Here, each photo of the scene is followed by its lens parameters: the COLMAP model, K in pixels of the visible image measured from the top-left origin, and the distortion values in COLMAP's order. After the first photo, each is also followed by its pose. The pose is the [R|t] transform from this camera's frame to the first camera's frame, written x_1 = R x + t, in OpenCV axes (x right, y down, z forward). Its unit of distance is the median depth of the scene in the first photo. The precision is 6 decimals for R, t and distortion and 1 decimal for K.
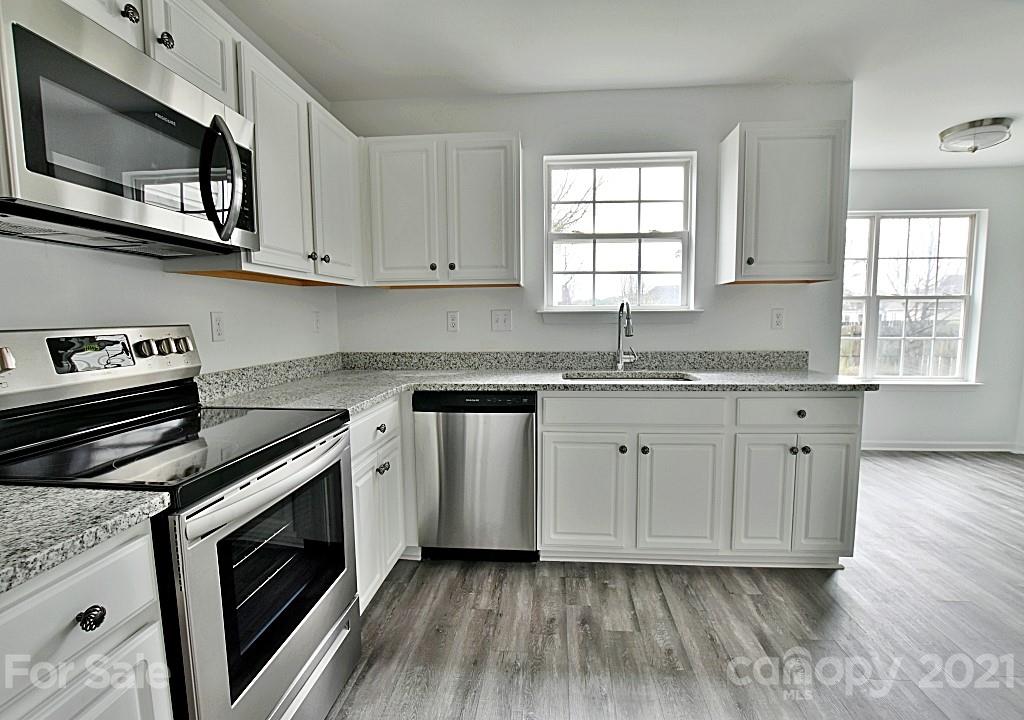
lens RADIAL K [[467.4, 0, 516.3], [0, 467.4, 362.0], [0, 0, 1]] dist [-0.032598, 0.005380]
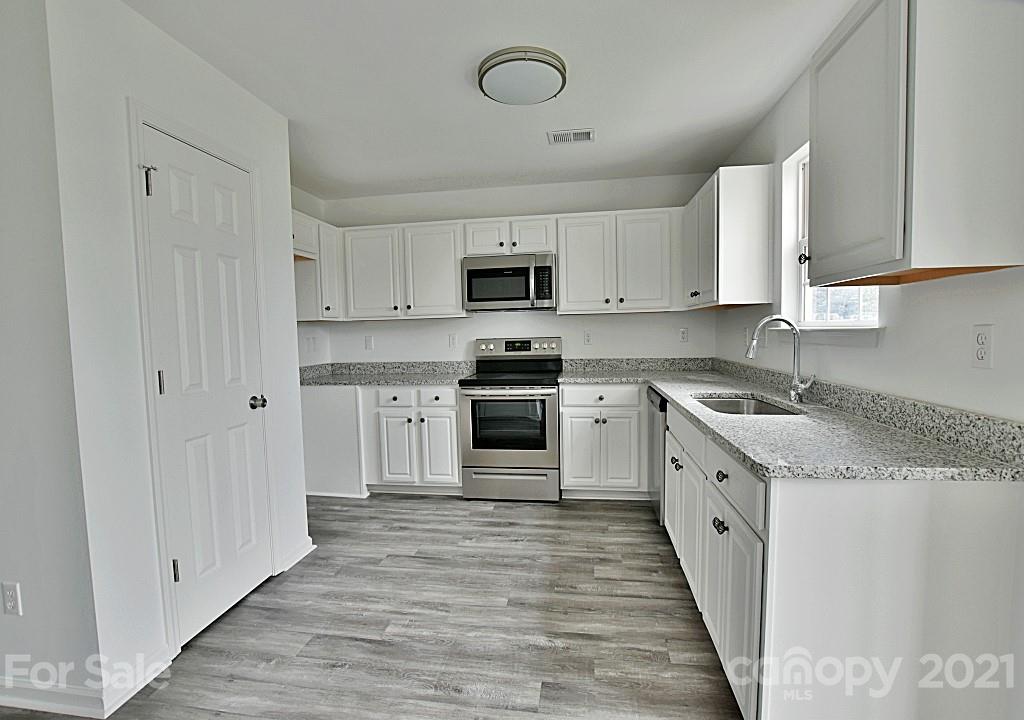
lens RADIAL K [[467.4, 0, 513.8], [0, 467.4, 362.1], [0, 0, 1]] dist [-0.032598, 0.005380]
pose [[-0.065763, 0.076236, -0.994919, 1.237832], [-0.074705, 0.993903, 0.081096, -0.092486], [0.995035, 0.079659, -0.059666, 0.644861]]
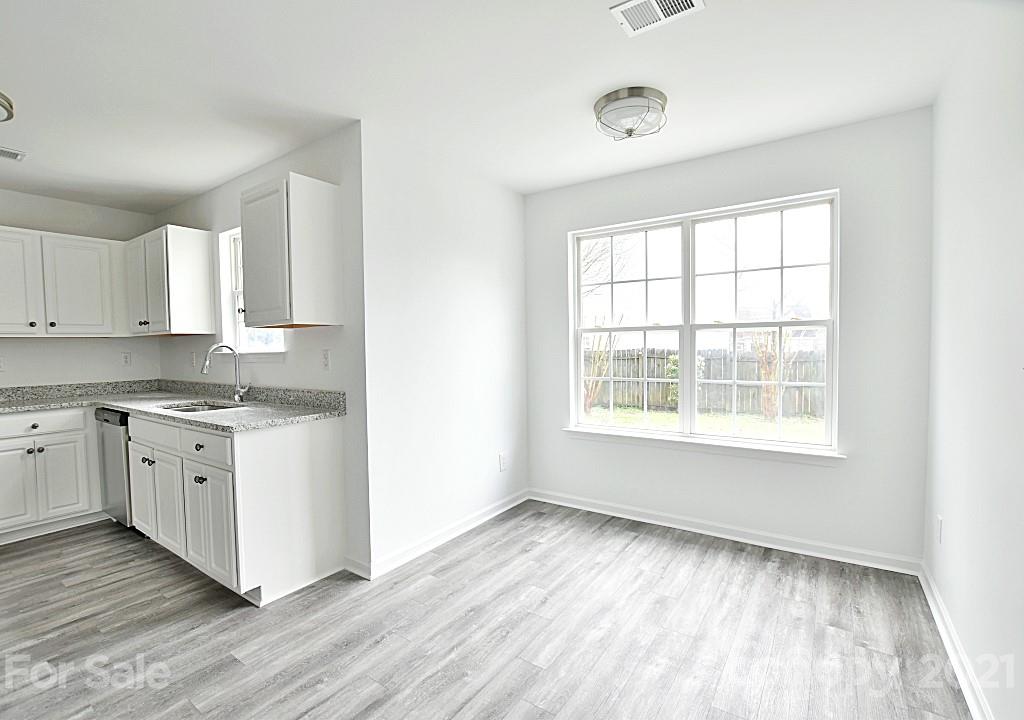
lens RADIAL K [[467.4, 0, 519.5], [0, 467.4, 364.7], [0, 0, 1]] dist [-0.032598, 0.005380]
pose [[0.869903, 0.014797, -0.493001, 1.695303], [-0.039210, 0.998461, -0.039219, -0.068690], [0.491662, 0.053447, 0.869144, 0.363557]]
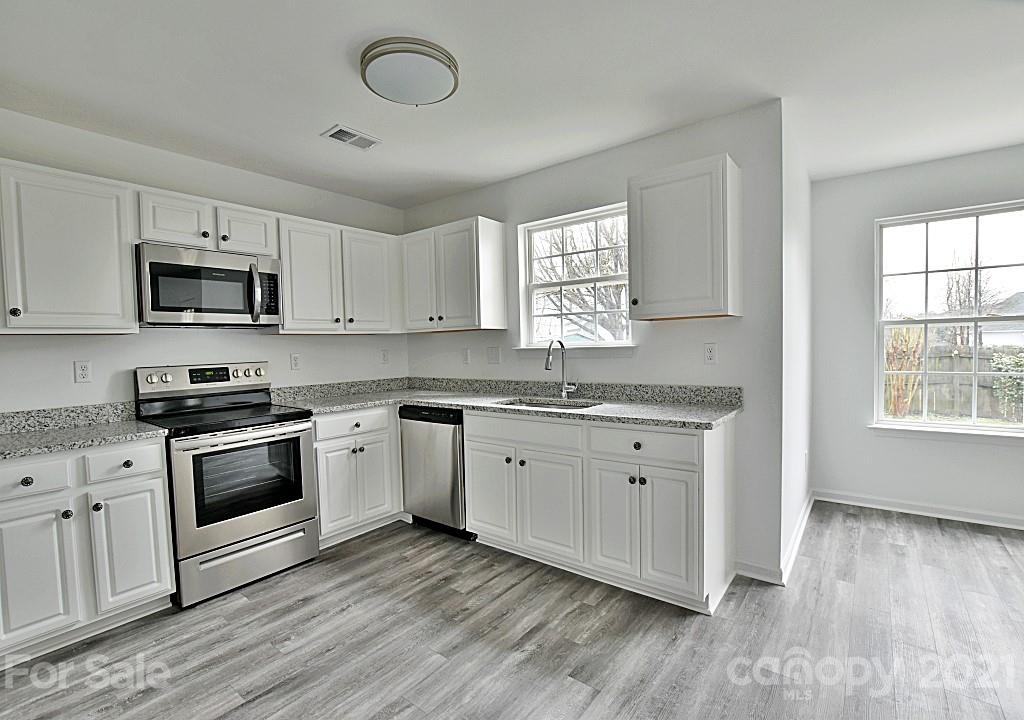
lens RADIAL K [[467.4, 0, 516.7], [0, 467.4, 364.1], [0, 0, 1]] dist [-0.032598, 0.005380]
pose [[0.839046, 0.009279, -0.543982, 0.884582], [-0.034856, 0.998717, -0.036728, -0.024159], [0.542943, 0.049778, 0.838293, -0.053924]]
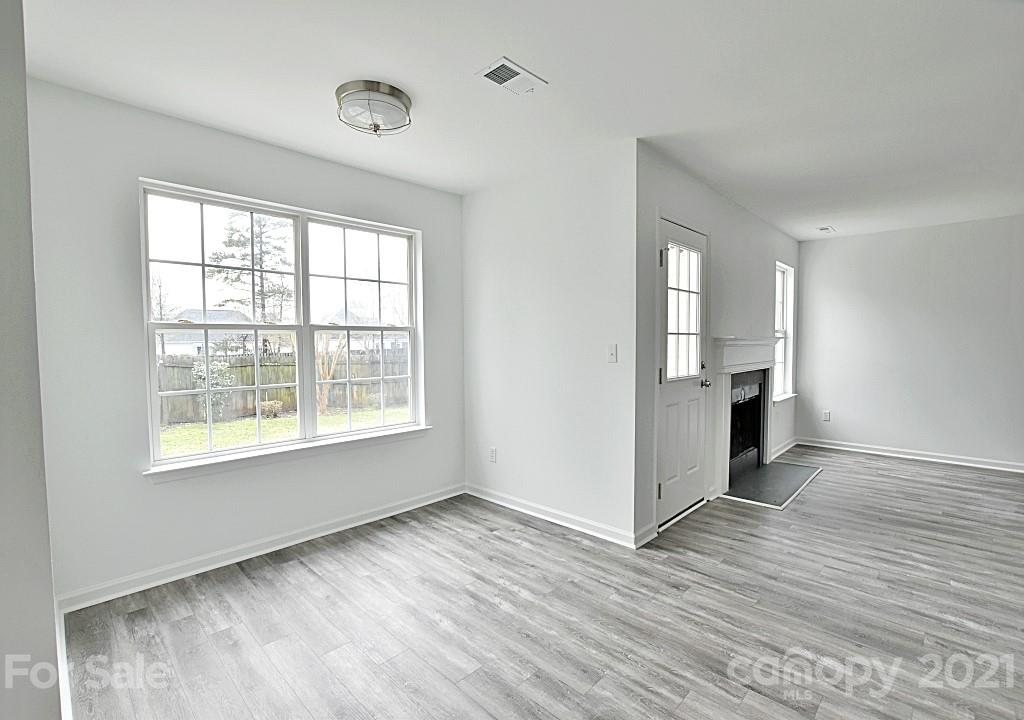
lens RADIAL K [[467.4, 0, 516.5], [0, 467.4, 363.5], [0, 0, 1]] dist [-0.032598, 0.005380]
pose [[0.628411, -0.034002, 0.777138, 0.765383], [0.076281, 0.996923, -0.018064, -0.082360], [-0.774132, 0.070633, 0.629071, 0.518447]]
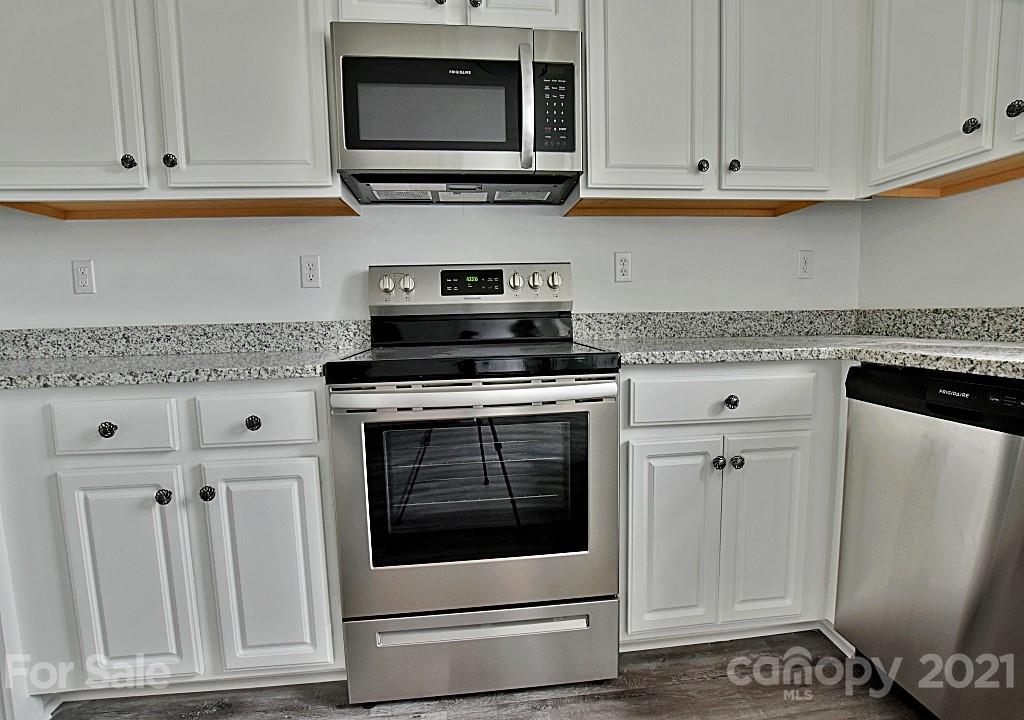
lens RADIAL K [[467.4, 0, 515.0], [0, 467.4, 360.6], [0, 0, 1]] dist [-0.032598, 0.005380]
pose [[0.191764, 0.098983, -0.976437, 0.241557], [-0.076653, 0.993373, 0.085646, 0.043306], [0.978443, 0.058423, 0.198081, 0.477578]]
